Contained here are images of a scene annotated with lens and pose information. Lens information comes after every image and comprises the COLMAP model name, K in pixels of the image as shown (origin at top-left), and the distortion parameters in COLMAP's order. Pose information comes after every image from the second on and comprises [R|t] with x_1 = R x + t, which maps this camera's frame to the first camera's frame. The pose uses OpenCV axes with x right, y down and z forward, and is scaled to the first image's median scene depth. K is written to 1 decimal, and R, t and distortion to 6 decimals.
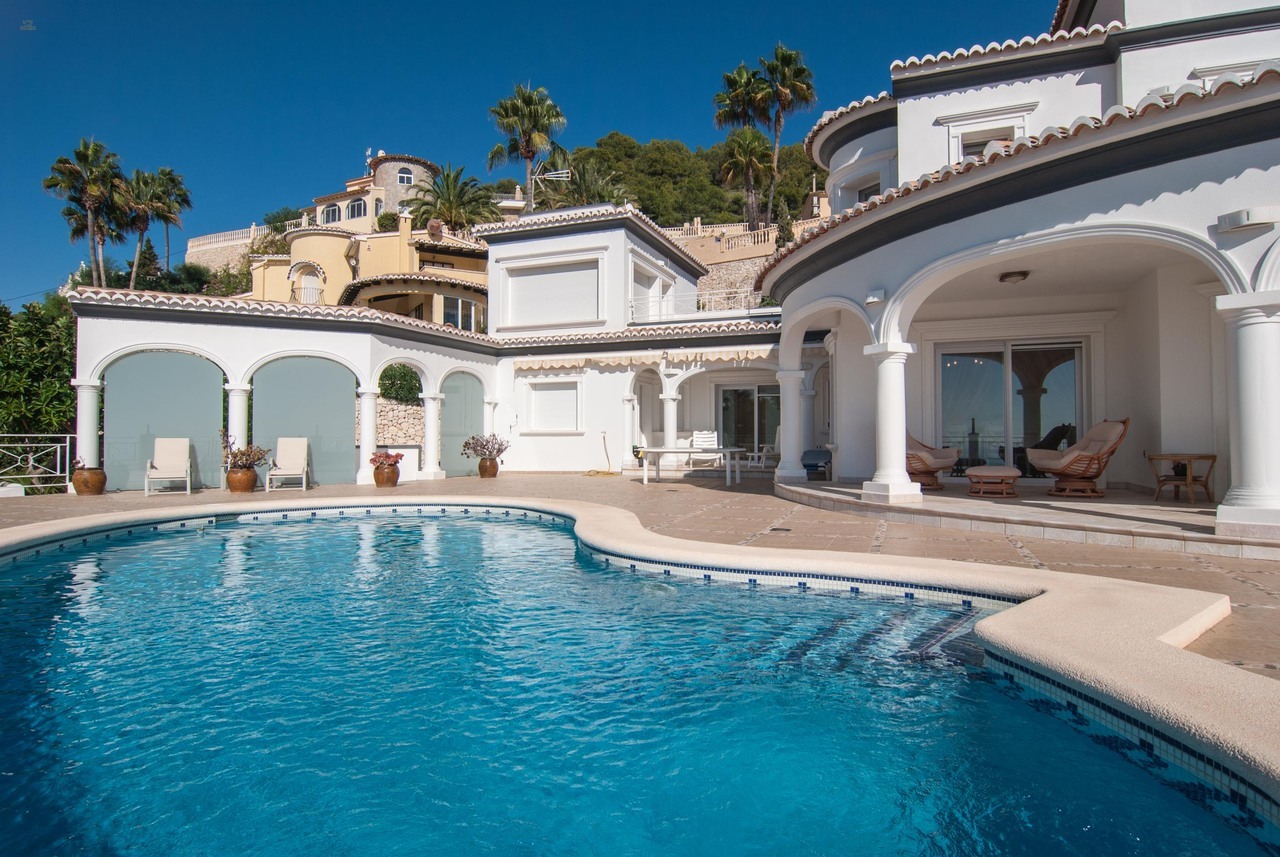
lens RADIAL K [[686.4, 0, 638.4], [0, 686.4, 423.6], [0, 0, 1]] dist [-0.011413, -0.008546]
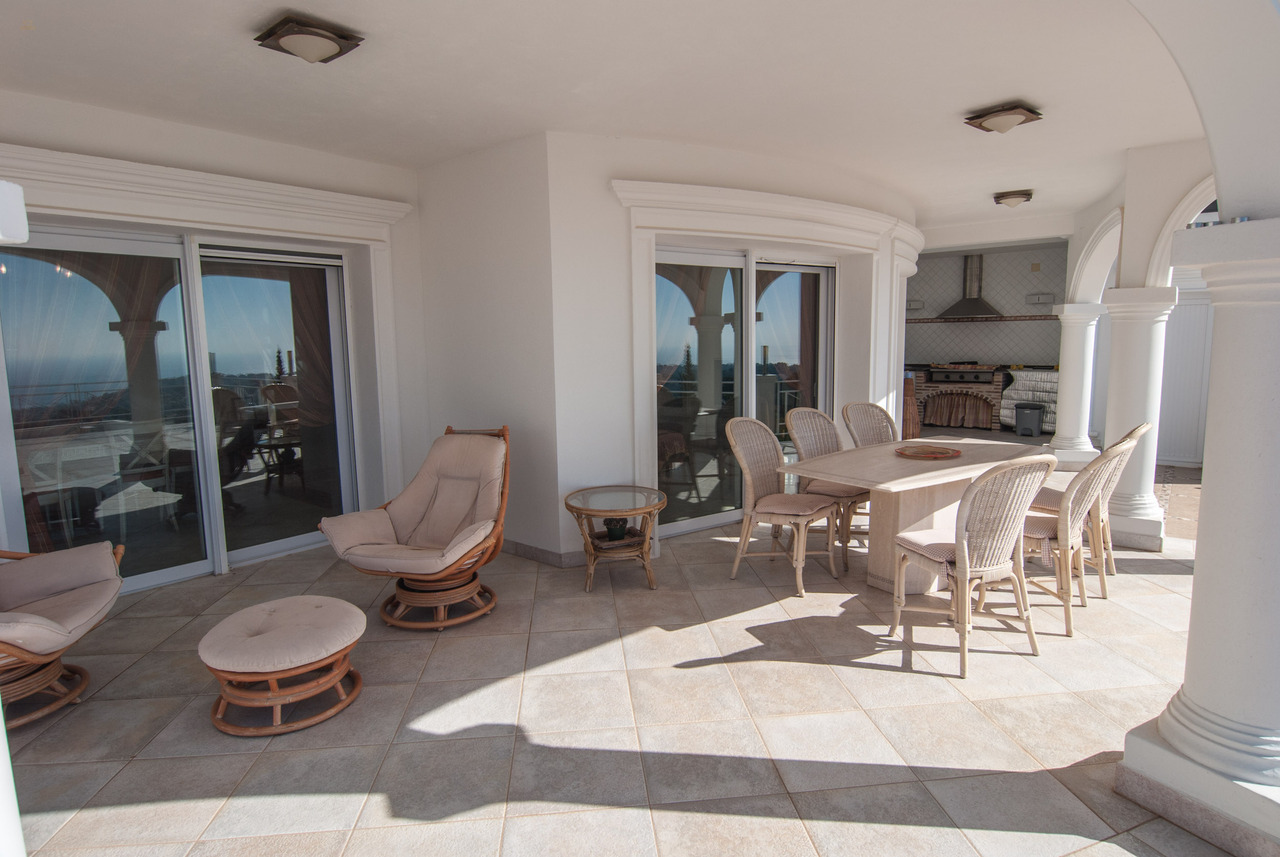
lens RADIAL K [[686.4, 0, 645.3], [0, 686.4, 427.6], [0, 0, 1]] dist [-0.011413, -0.008546]
pose [[0.297108, -0.127784, 0.946255, 0.134359], [-0.007979, 0.990638, 0.136283, -0.038779], [-0.954811, -0.048041, 0.293307, 0.373571]]
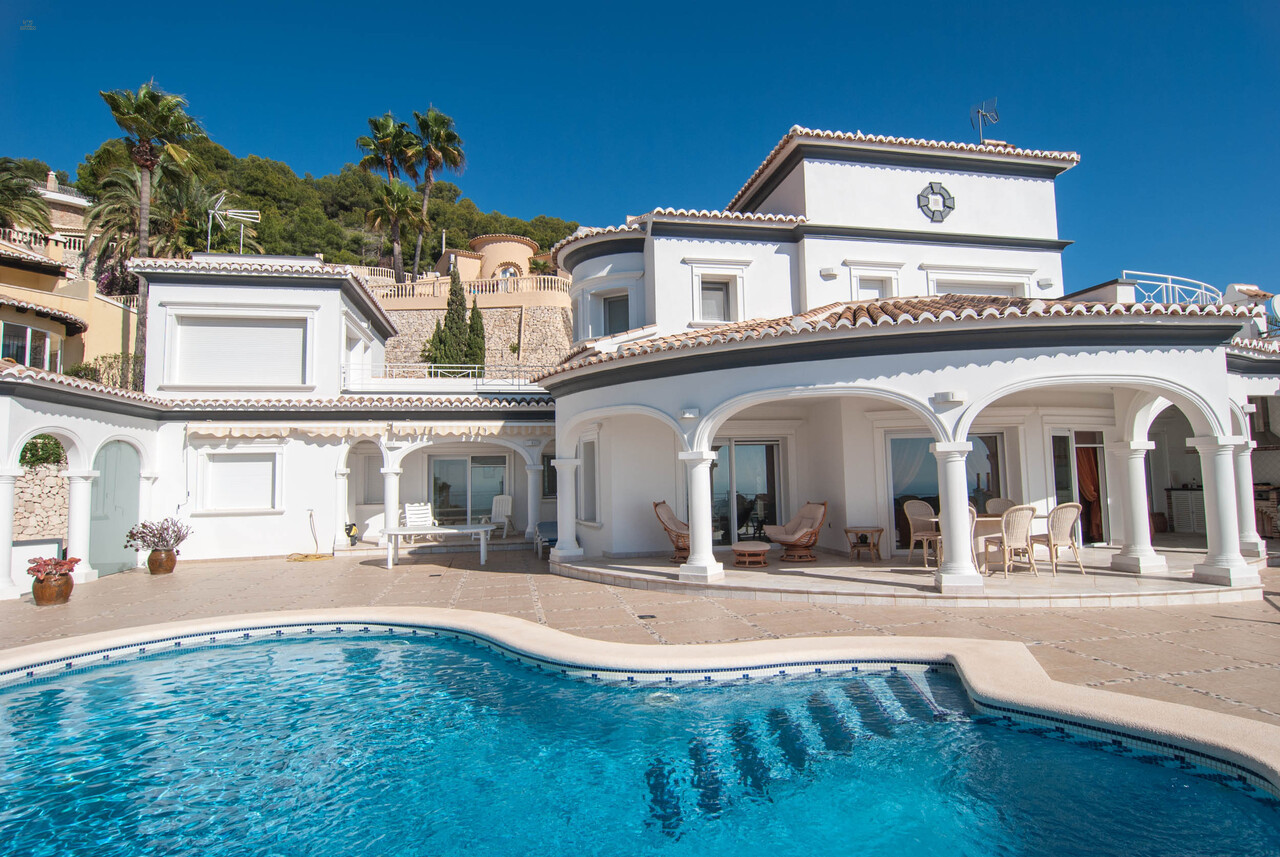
lens RADIAL K [[686.4, 0, 645.7], [0, 686.4, 423.3], [0, 0, 1]] dist [-0.011413, -0.008546]
pose [[0.835038, 0.025871, 0.549584, -0.186323], [0.009842, 0.998032, -0.061934, -0.042549], [-0.550105, 0.057126, 0.833139, 0.006617]]
